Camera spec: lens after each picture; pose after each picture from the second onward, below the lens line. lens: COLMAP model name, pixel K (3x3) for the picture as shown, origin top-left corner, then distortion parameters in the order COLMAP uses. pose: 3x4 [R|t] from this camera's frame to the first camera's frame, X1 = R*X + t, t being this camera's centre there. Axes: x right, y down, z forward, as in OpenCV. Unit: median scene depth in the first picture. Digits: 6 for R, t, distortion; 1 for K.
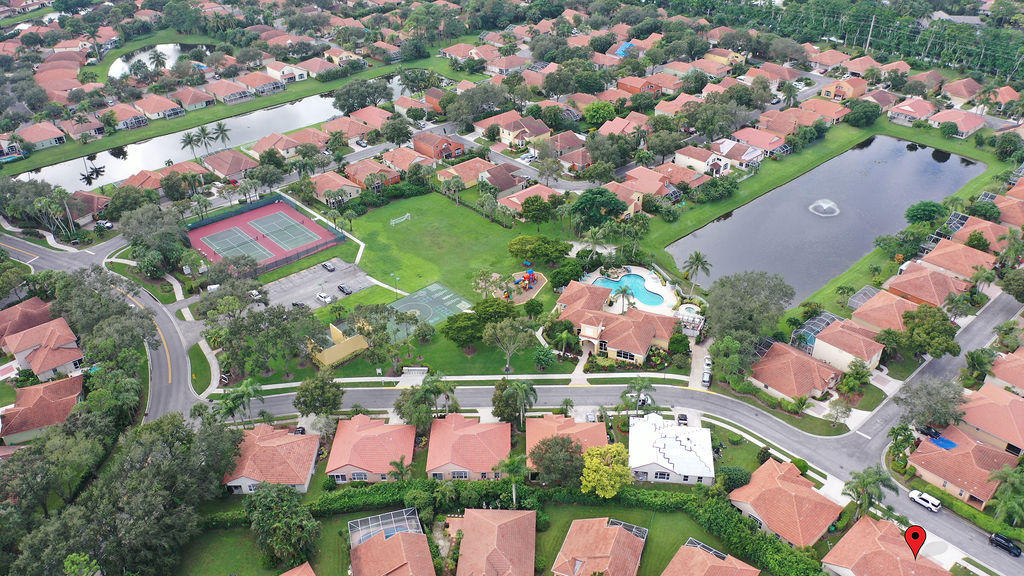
lens RADIAL K [[800.7, 0, 512.0], [0, 800.7, 288.0], [0, 0, 1]] dist [-0.018867, -0.006147]
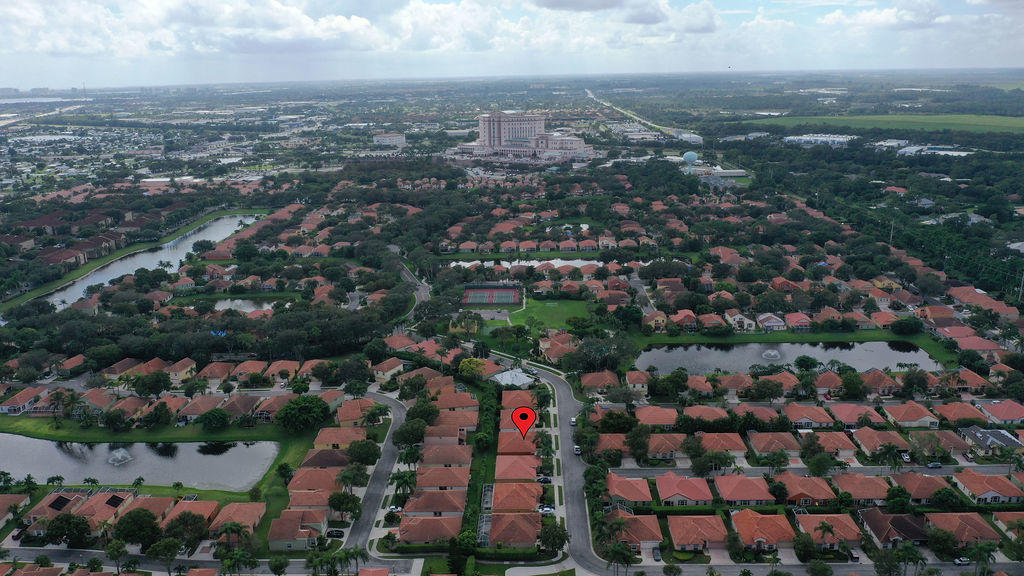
lens RADIAL K [[800.7, 0, 512.0], [0, 800.7, 288.0], [0, 0, 1]] dist [-0.018867, -0.006147]
pose [[0.724582, 0.174868, -0.666635, 0.989411], [-0.352299, 0.925327, -0.140196, 0.168051], [0.592340, 0.336439, 0.732081, -0.431658]]
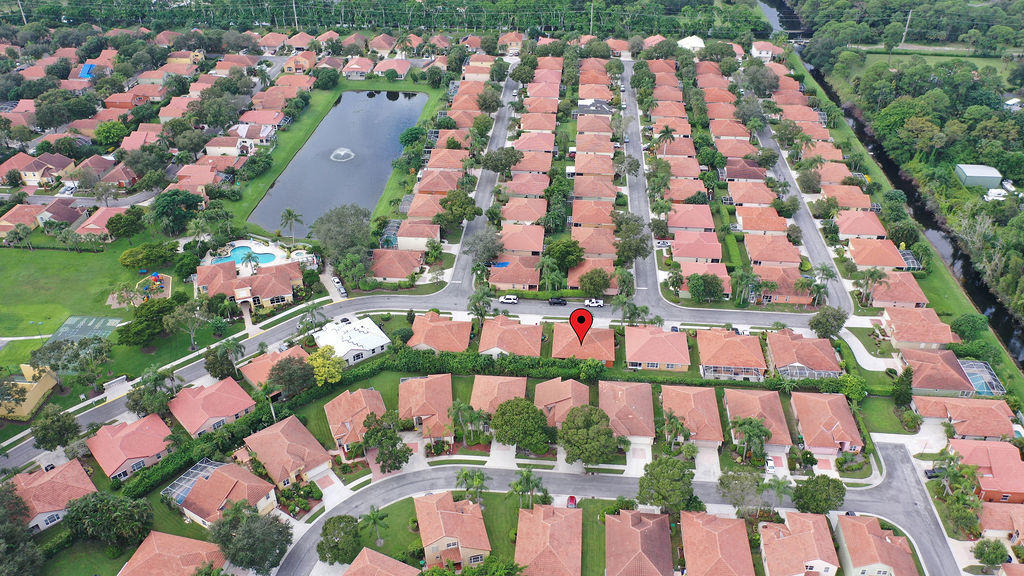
lens RADIAL K [[800.7, 0, 512.0], [0, 800.7, 288.0], [0, 0, 1]] dist [-0.018867, -0.006147]
pose [[0.734114, -0.365221, 0.572442, -0.211891], [0.353736, 0.925301, 0.136707, 0.017794], [-0.579610, 0.102135, 0.808468, -0.163148]]
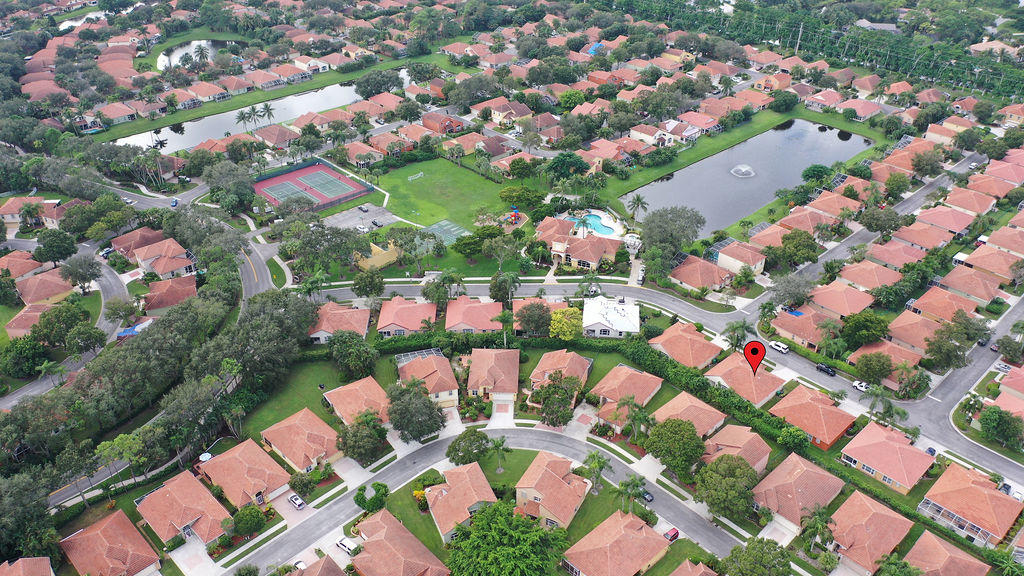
lens RADIAL K [[800.7, 0, 512.0], [0, 800.7, 288.0], [0, 0, 1]] dist [-0.018867, -0.006147]
pose [[0.999786, 0.004766, 0.020127, -0.008328], [-0.004723, 0.999986, -0.002179, 0.091447], [-0.020138, 0.002084, 0.999795, -0.280790]]
